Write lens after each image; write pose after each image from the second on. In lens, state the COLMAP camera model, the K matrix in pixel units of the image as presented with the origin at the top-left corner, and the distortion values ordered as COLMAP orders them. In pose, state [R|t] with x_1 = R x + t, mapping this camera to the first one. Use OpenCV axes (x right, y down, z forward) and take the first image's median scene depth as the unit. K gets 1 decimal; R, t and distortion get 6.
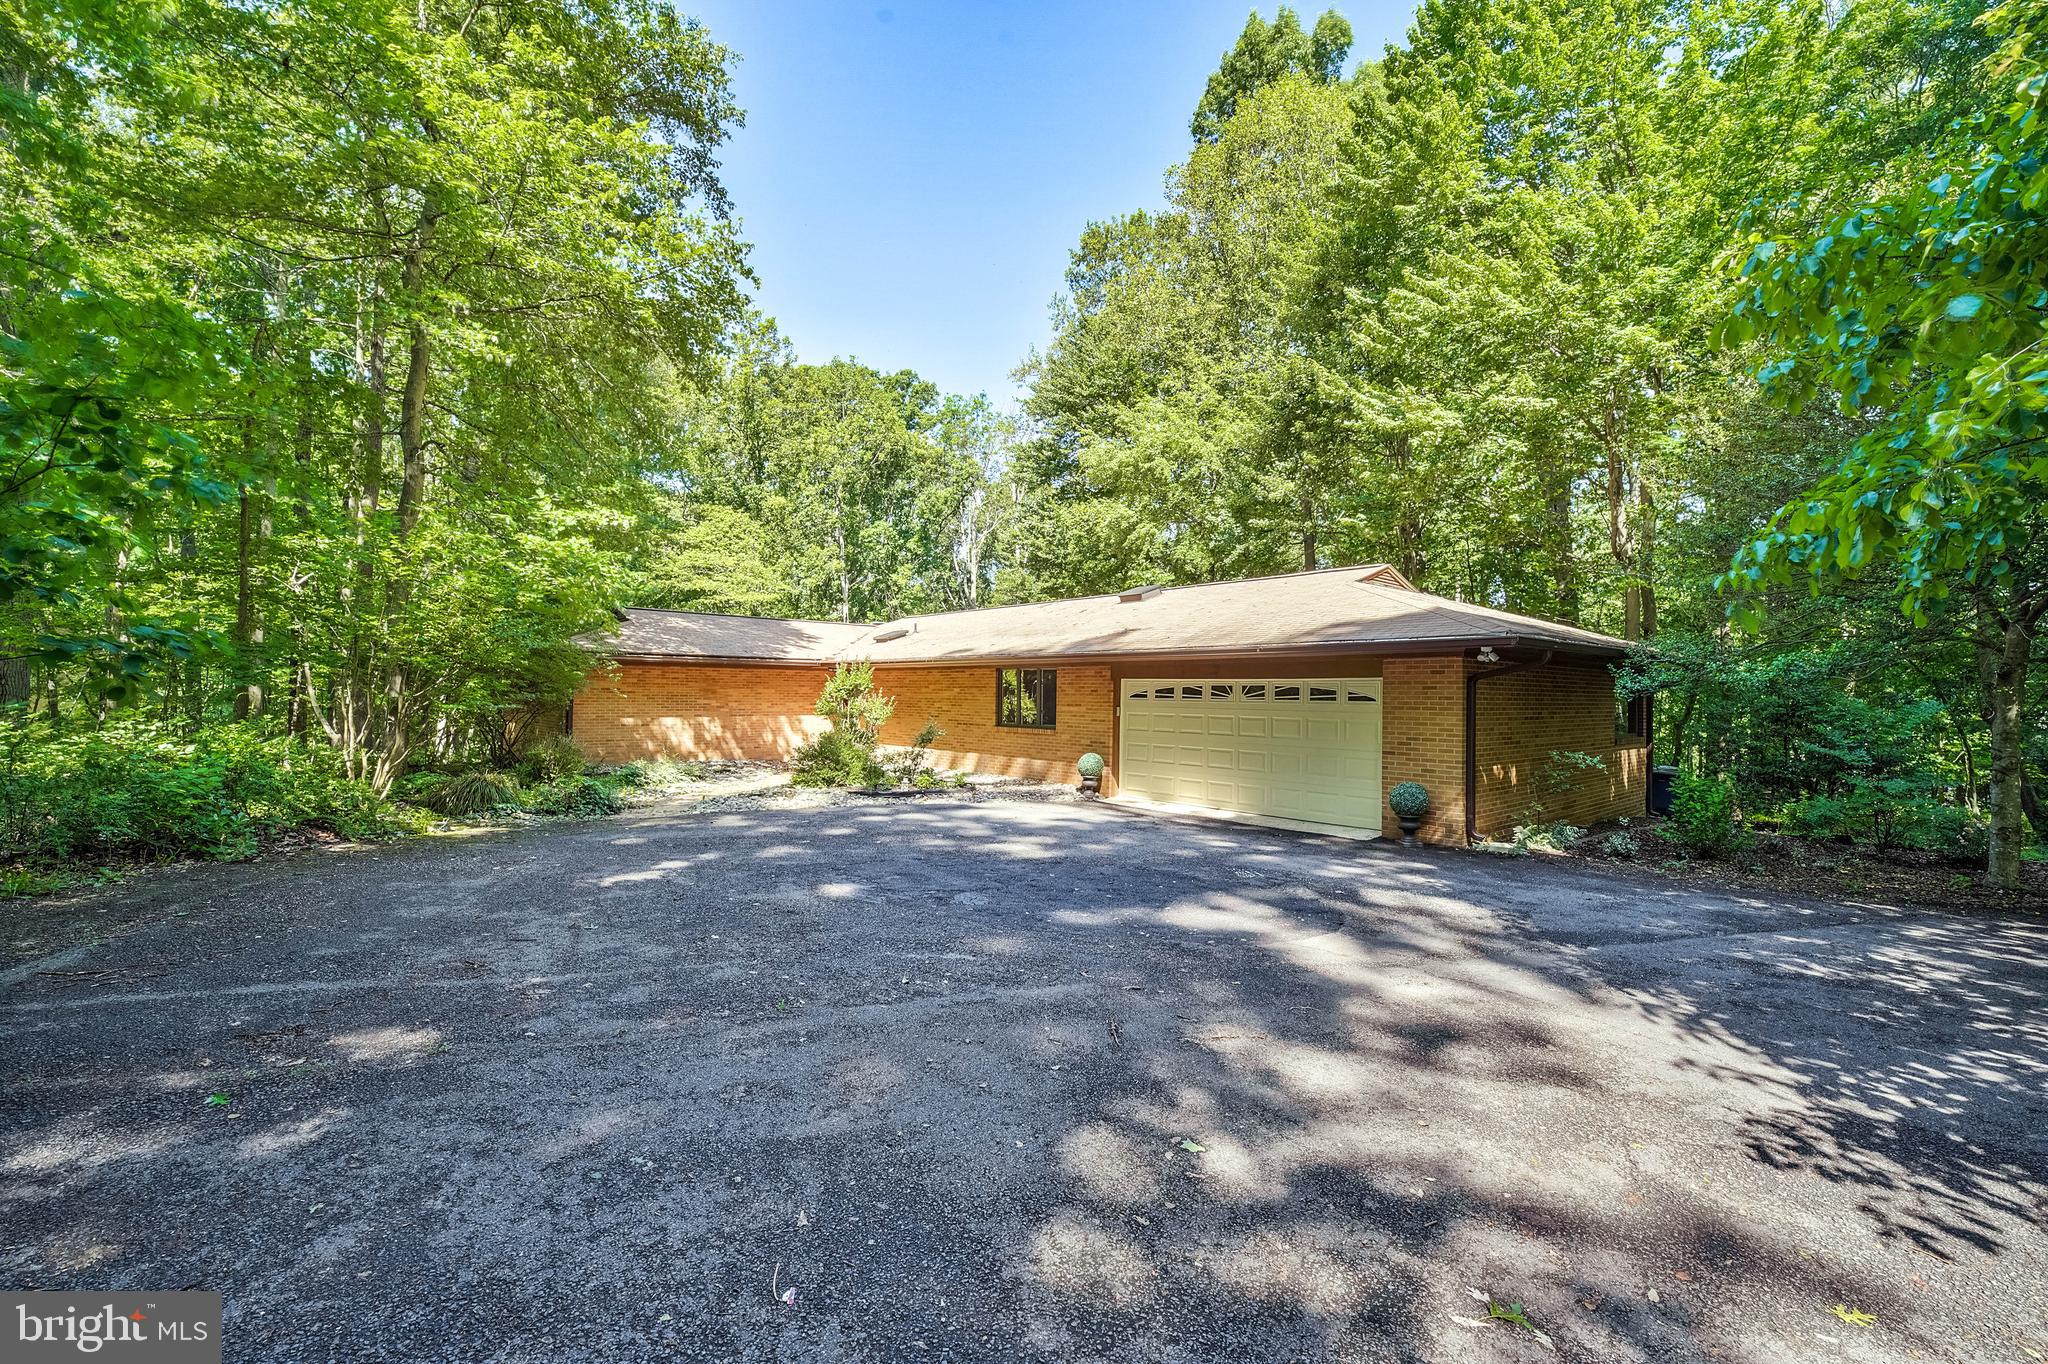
lens RADIAL K [[864.9, 0, 1022.7], [0, 864.9, 672.8], [0, 0, 1]] dist [-0.000035, -0.000333]
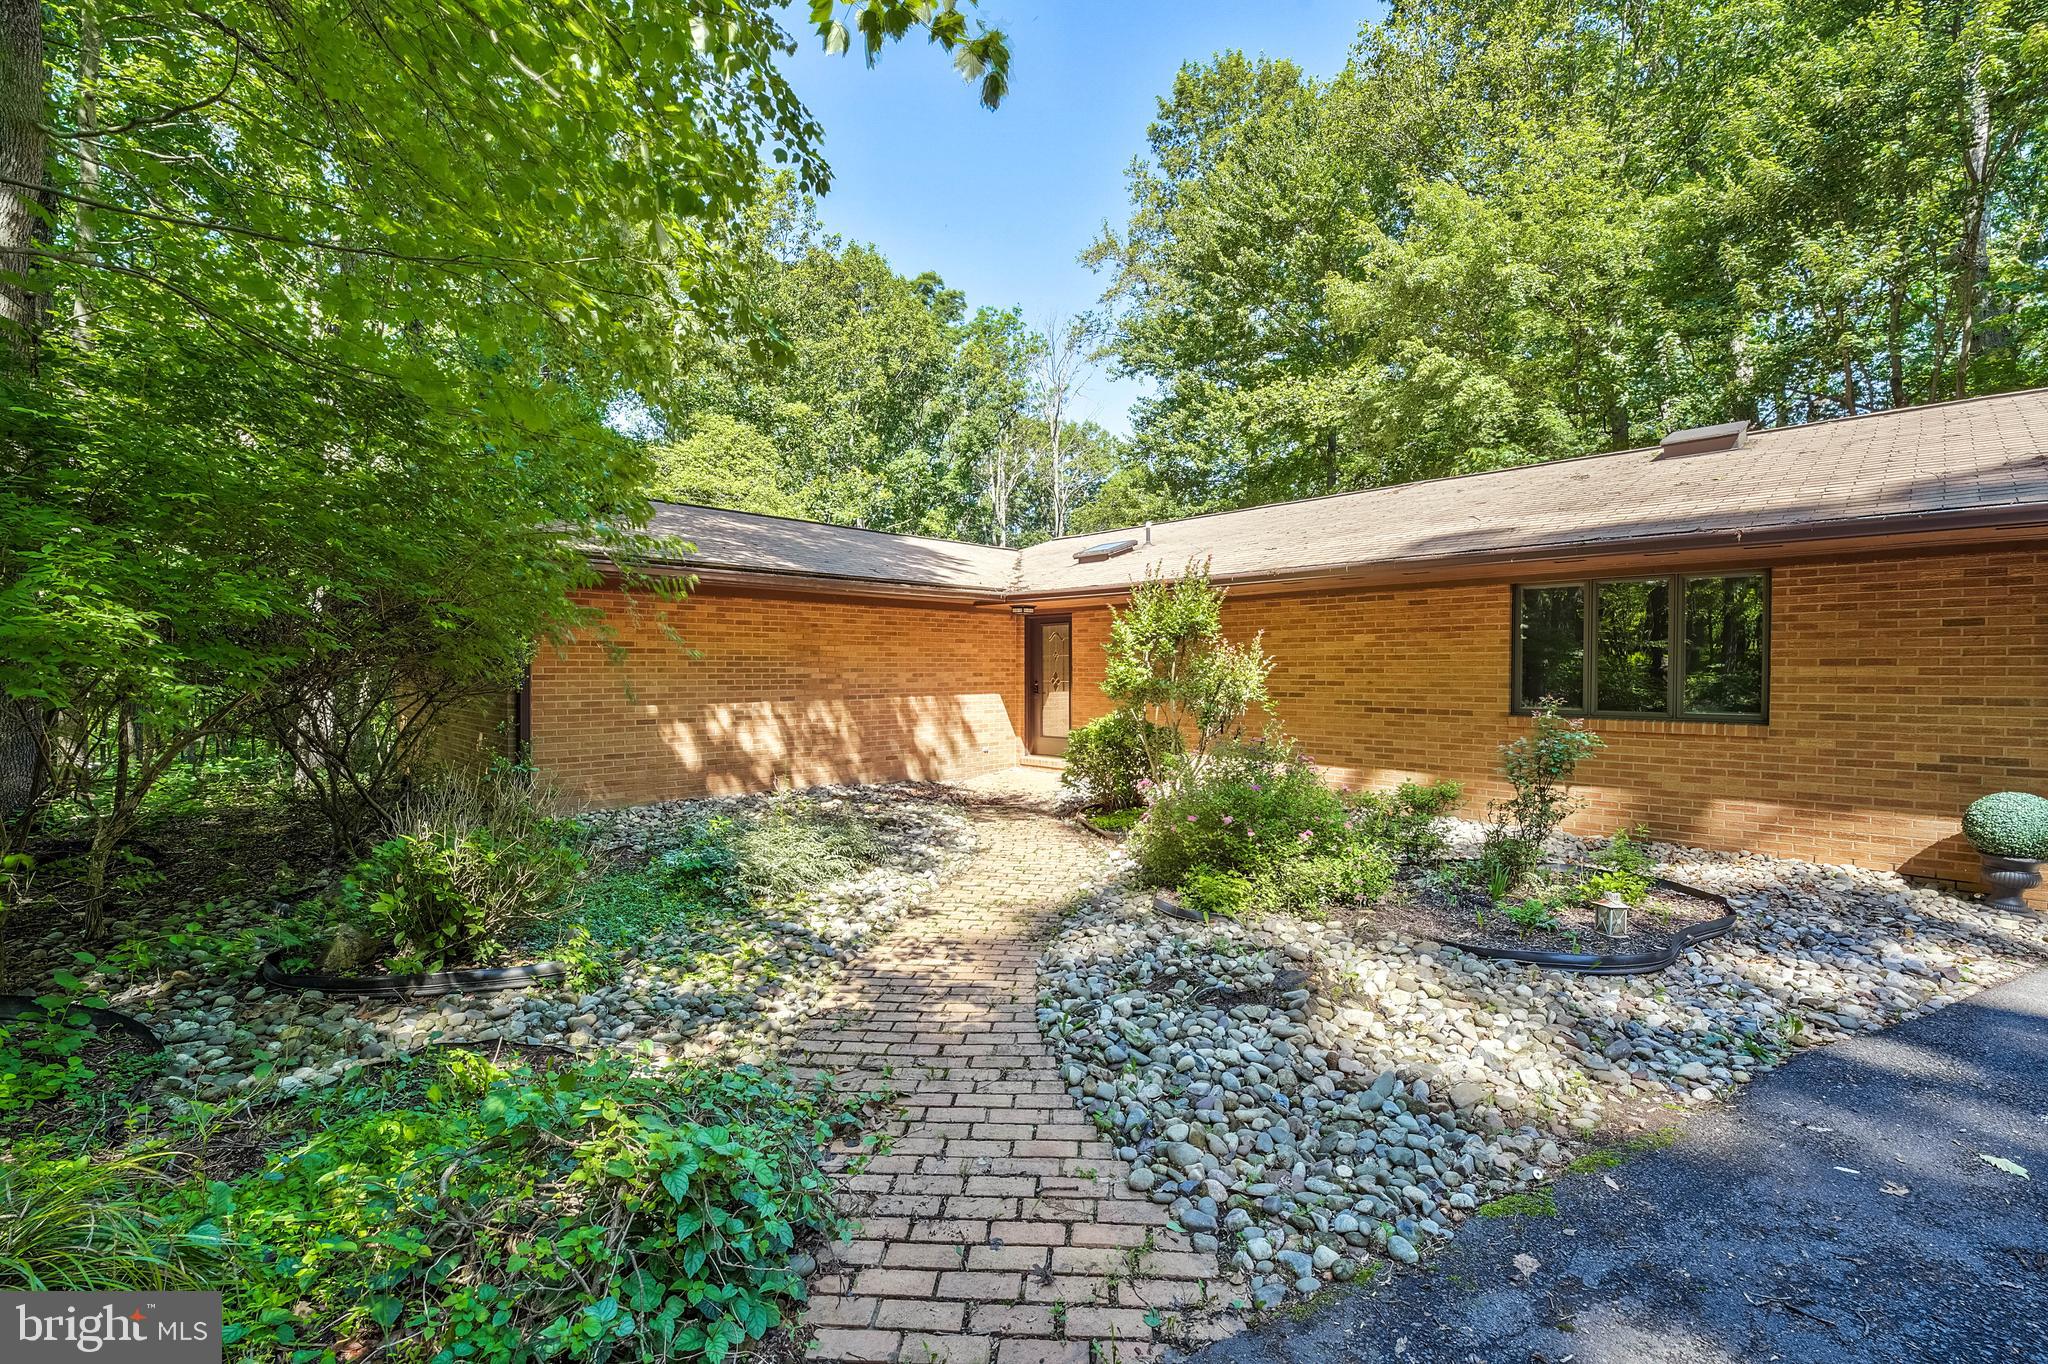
lens RADIAL K [[828.9, 0, 1024.0], [0, 828.9, 682.0], [0, 0, 1]] dist [0.025497, -0.000351]
pose [[0.997725, -0.011517, 0.066421, -0.137502], [0.008958, 0.999211, 0.038696, 0.011976], [-0.066814, -0.038013, 0.997041, 0.259936]]
